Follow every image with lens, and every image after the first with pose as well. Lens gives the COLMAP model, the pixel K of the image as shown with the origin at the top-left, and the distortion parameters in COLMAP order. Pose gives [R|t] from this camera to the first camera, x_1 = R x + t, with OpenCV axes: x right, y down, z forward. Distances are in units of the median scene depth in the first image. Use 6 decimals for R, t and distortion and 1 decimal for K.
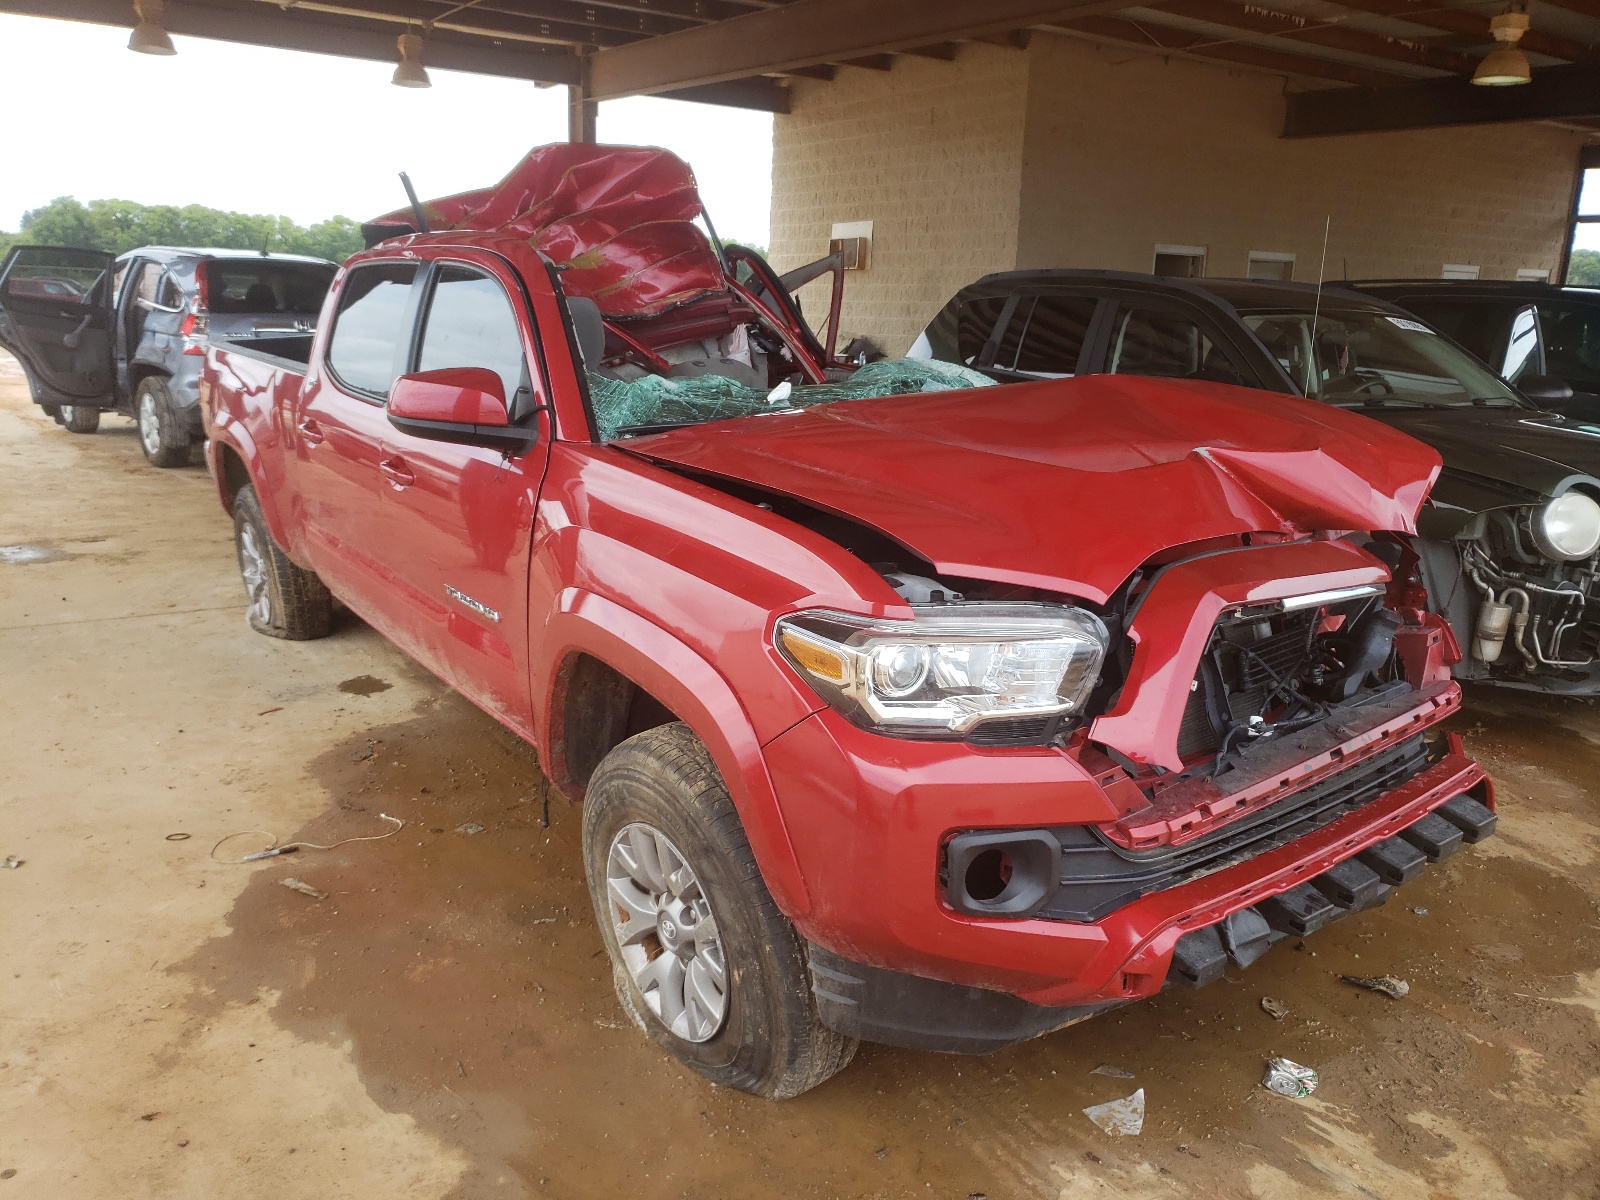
lens RADIAL K [[1283.2, 0, 800.0], [0, 1283.2, 600.0], [0, 0, 1]] dist [0.008840, 0.007581]
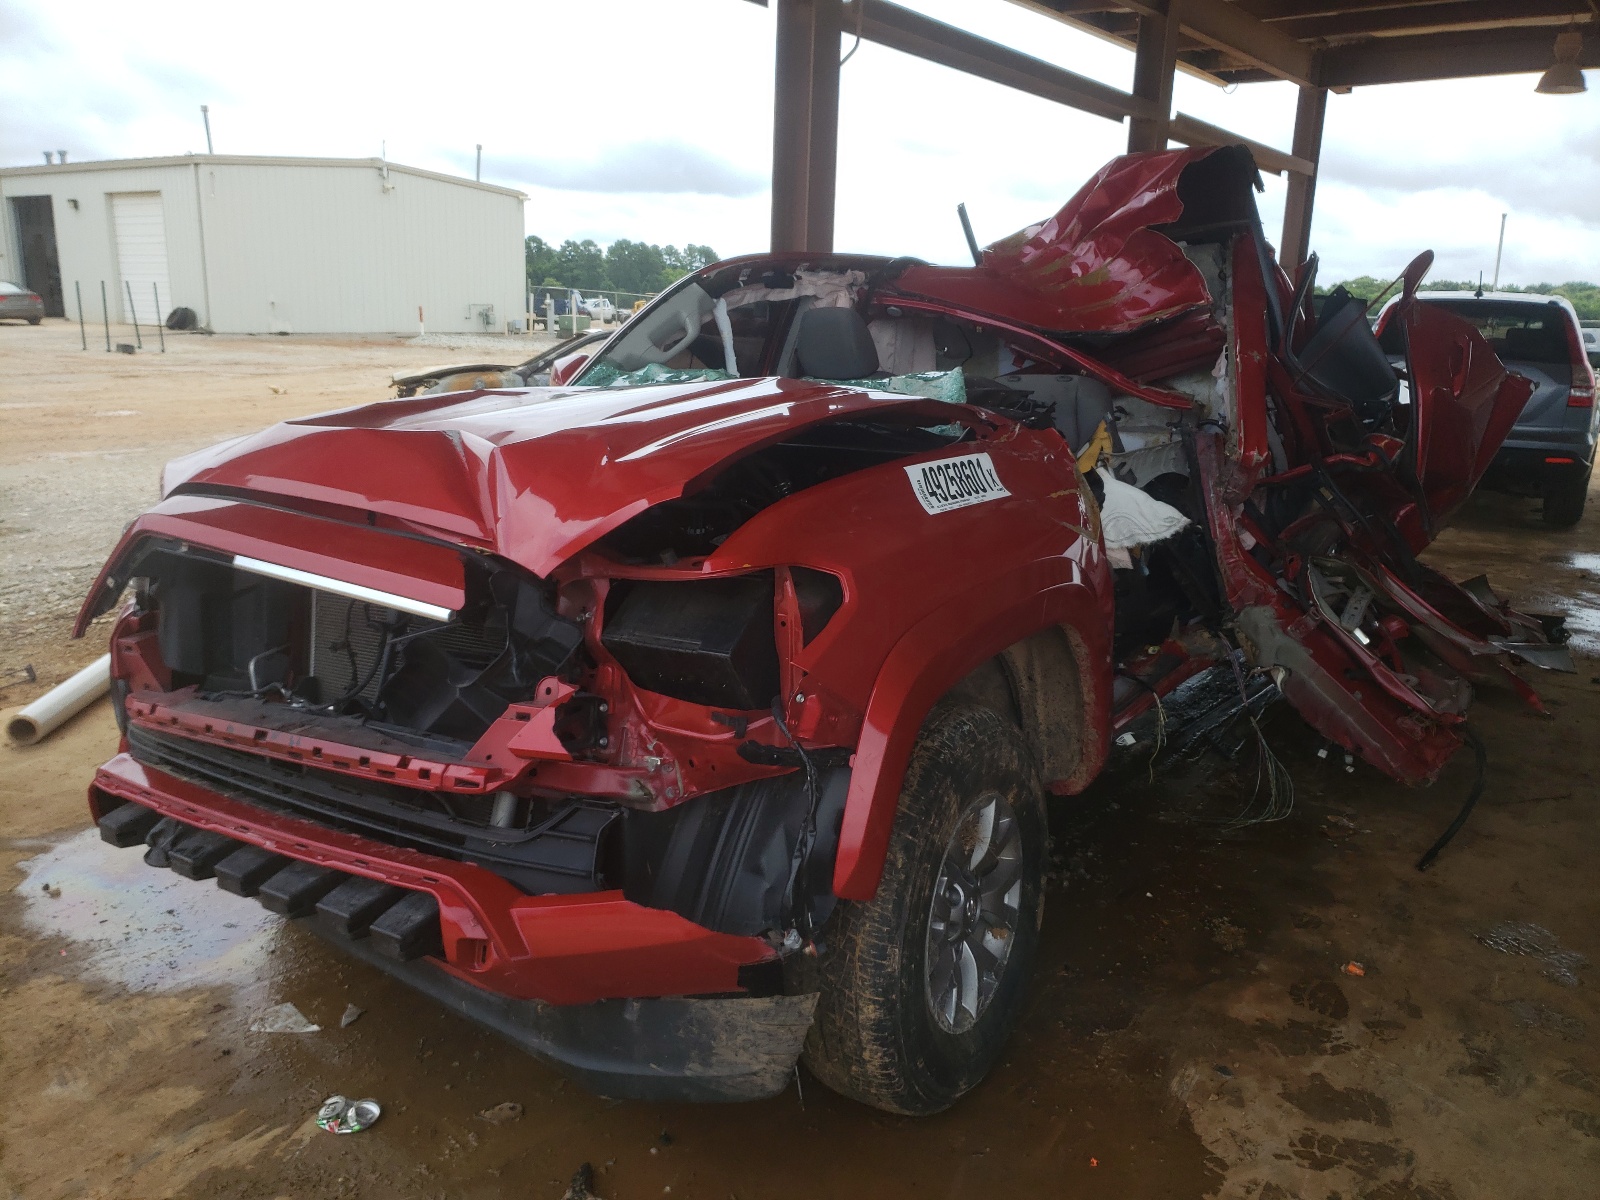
lens RADIAL K [[1283.2, 0, 800.0], [0, 1283.2, 600.0], [0, 0, 1]] dist [0.008840, 0.007581]
pose [[0.326784, 0.198603, -0.923996, 0.725690], [-0.243191, 0.962420, 0.120853, -0.097739], [0.913274, 0.185215, 0.362802, 0.514570]]
